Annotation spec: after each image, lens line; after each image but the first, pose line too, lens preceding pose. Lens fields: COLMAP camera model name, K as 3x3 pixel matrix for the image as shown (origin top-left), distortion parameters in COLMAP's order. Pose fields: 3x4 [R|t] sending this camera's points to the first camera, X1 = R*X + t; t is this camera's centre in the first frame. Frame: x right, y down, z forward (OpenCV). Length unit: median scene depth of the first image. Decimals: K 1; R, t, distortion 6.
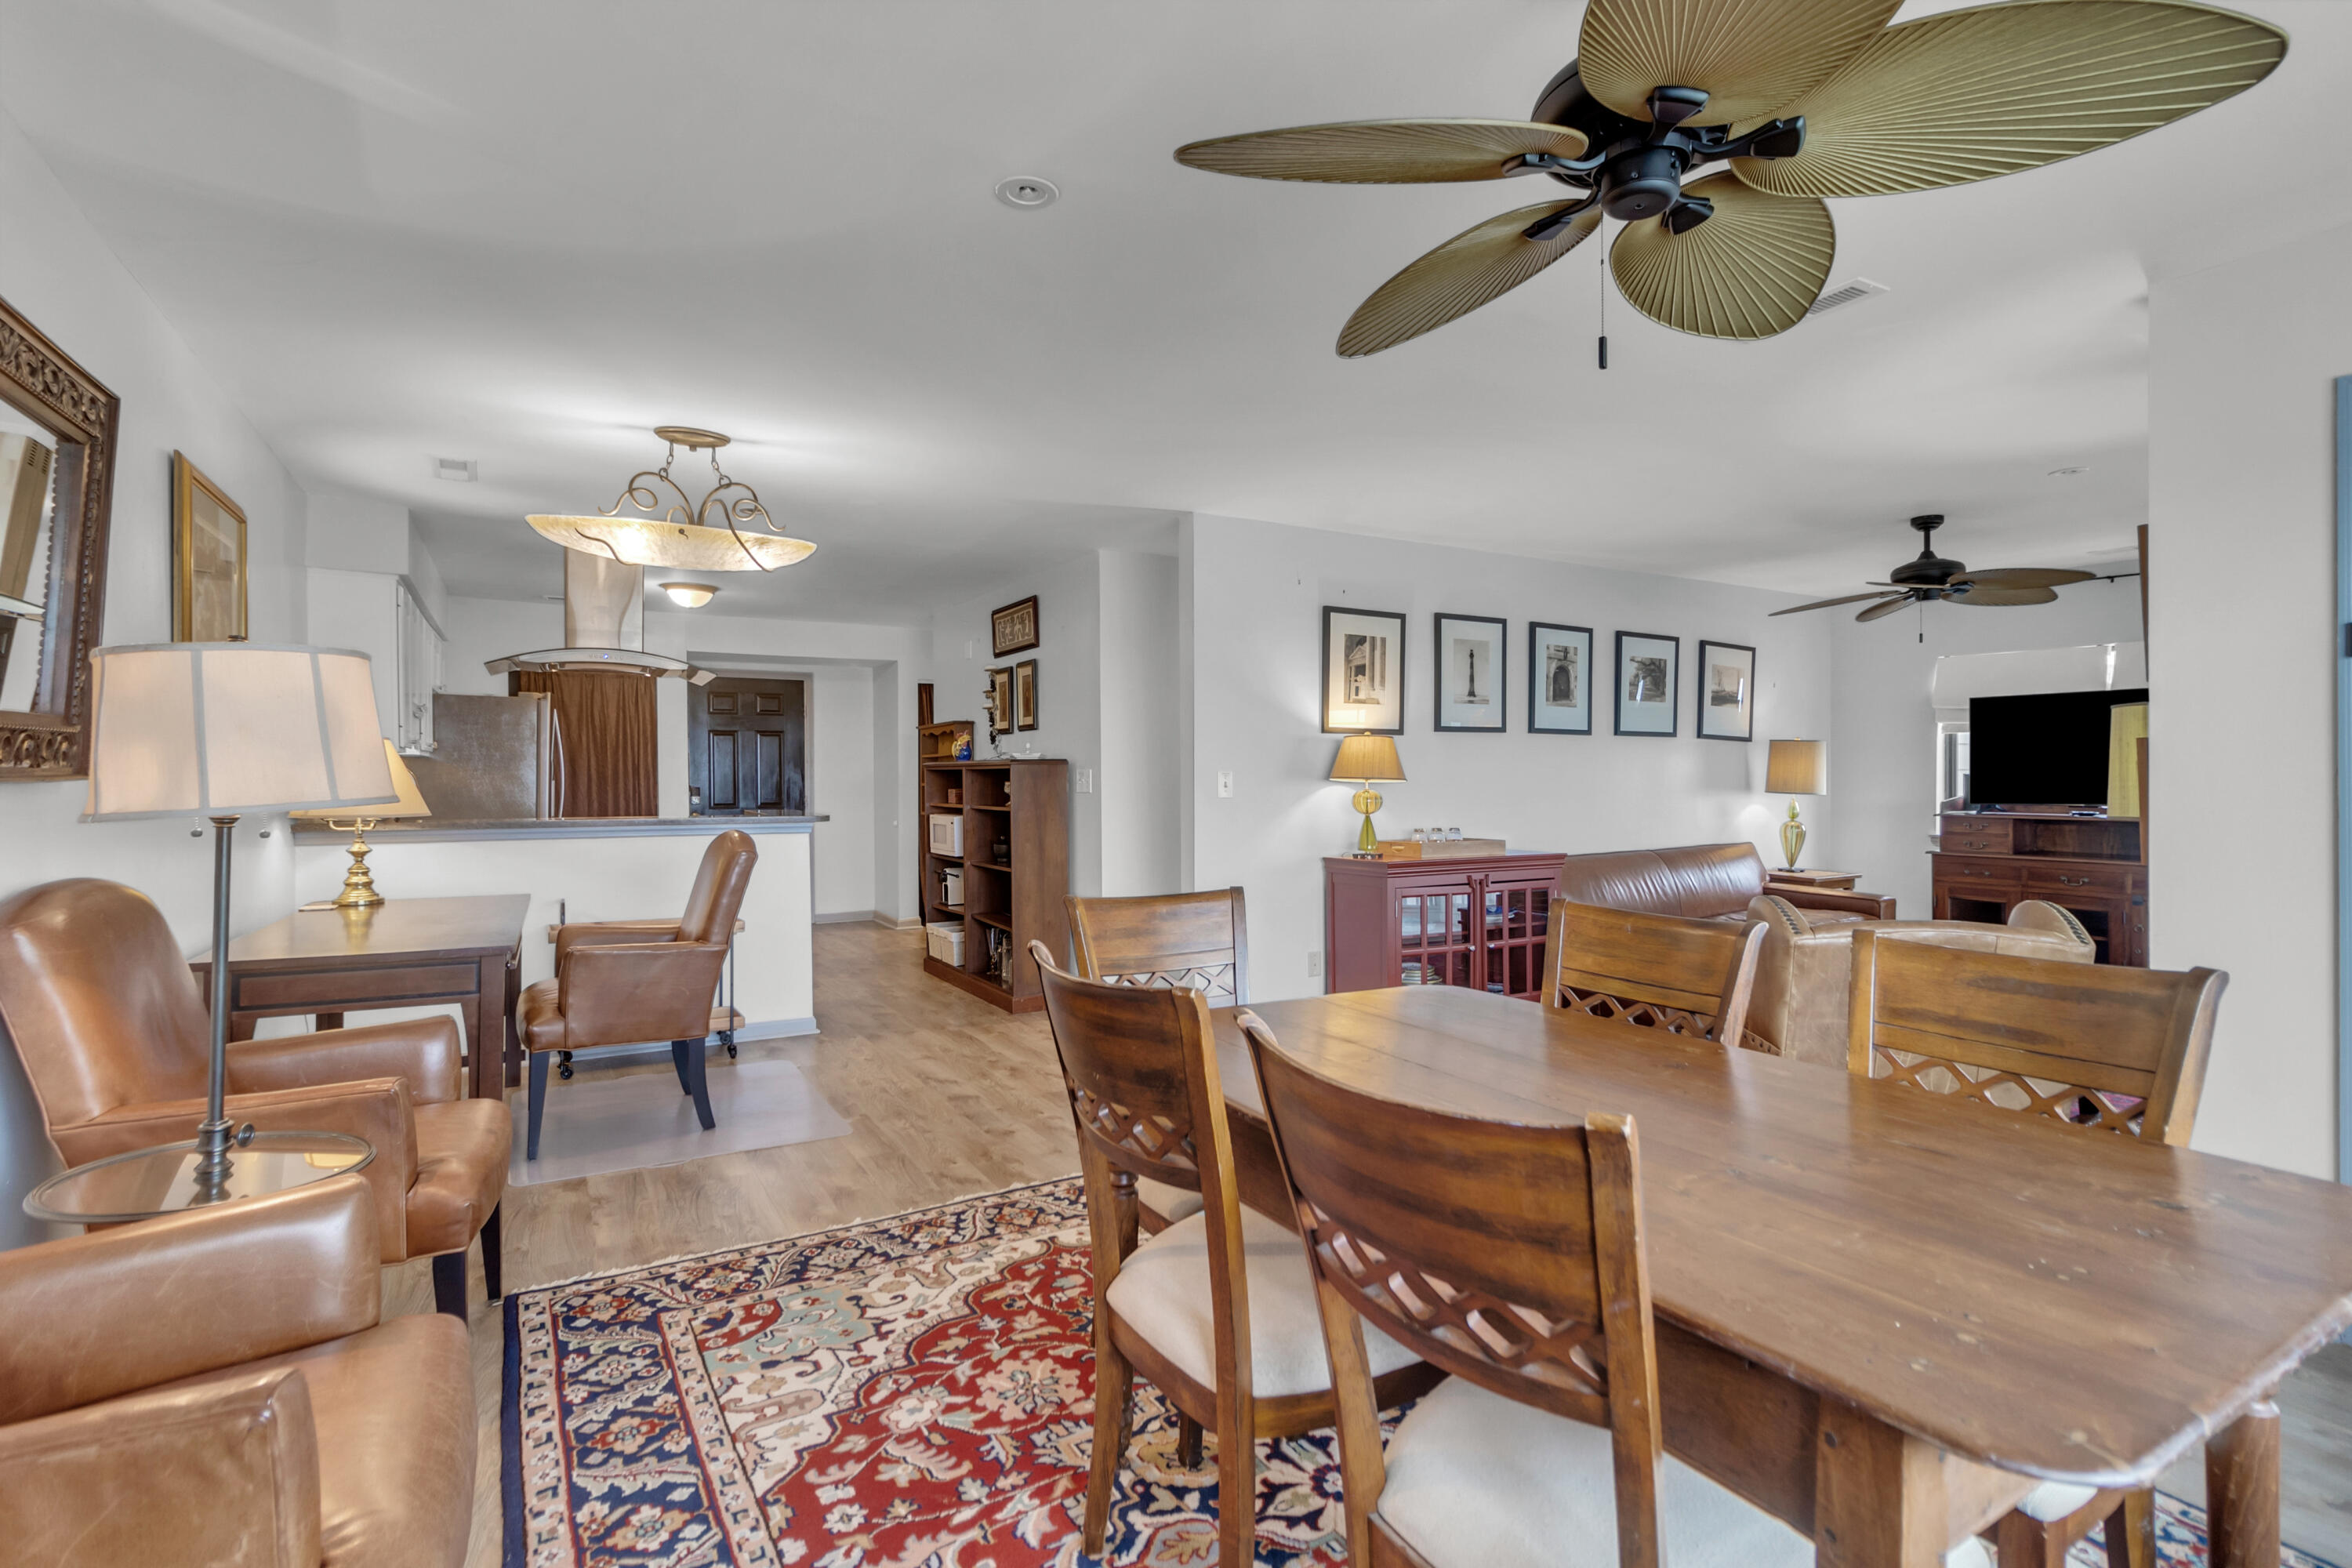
lens RADIAL K [[1079.6, 0, 1180.1], [0, 1079.6, 785.7], [0, 0, 1]] dist [0.000236, -0.000036]
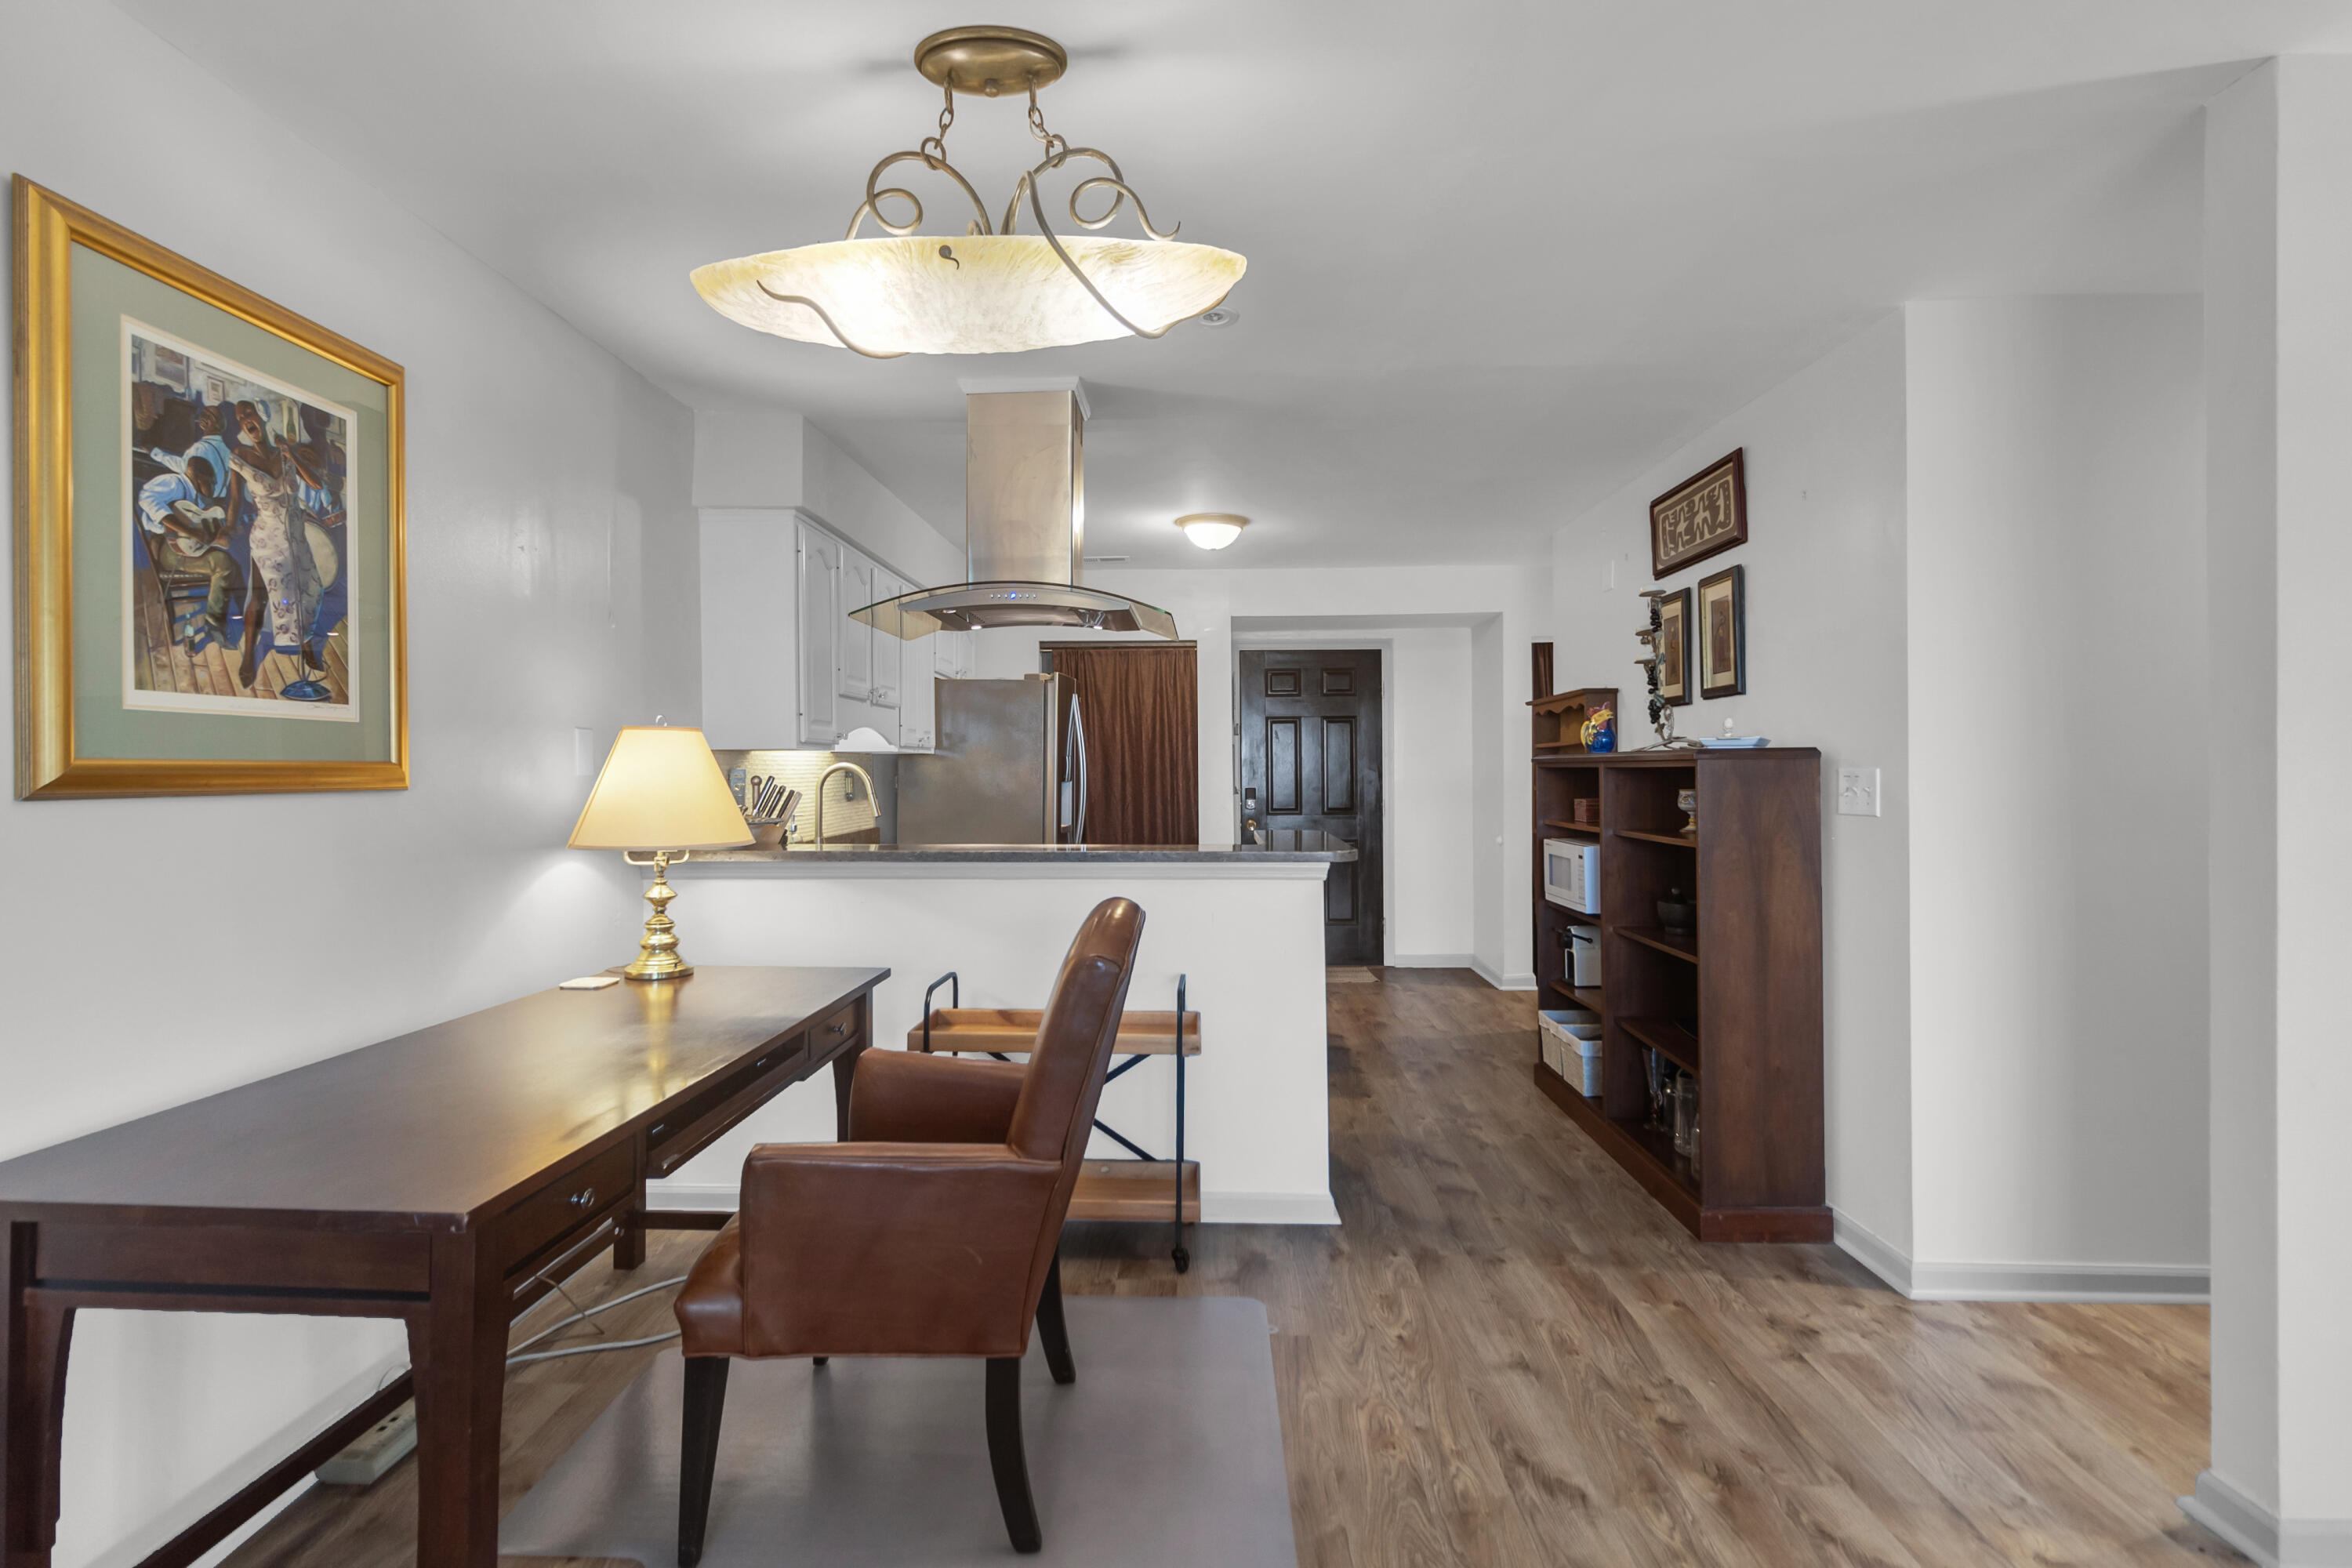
lens RADIAL K [[1079.6, 0, 1178.5], [0, 1079.6, 774.7], [0, 0, 1]] dist [0.000236, -0.000036]
pose [[0.842635, 0.001263, -0.538483, -0.078046], [-0.001841, 0.999998, -0.000534, -0.010257], [0.538481, 0.001442, 0.842636, 0.381568]]
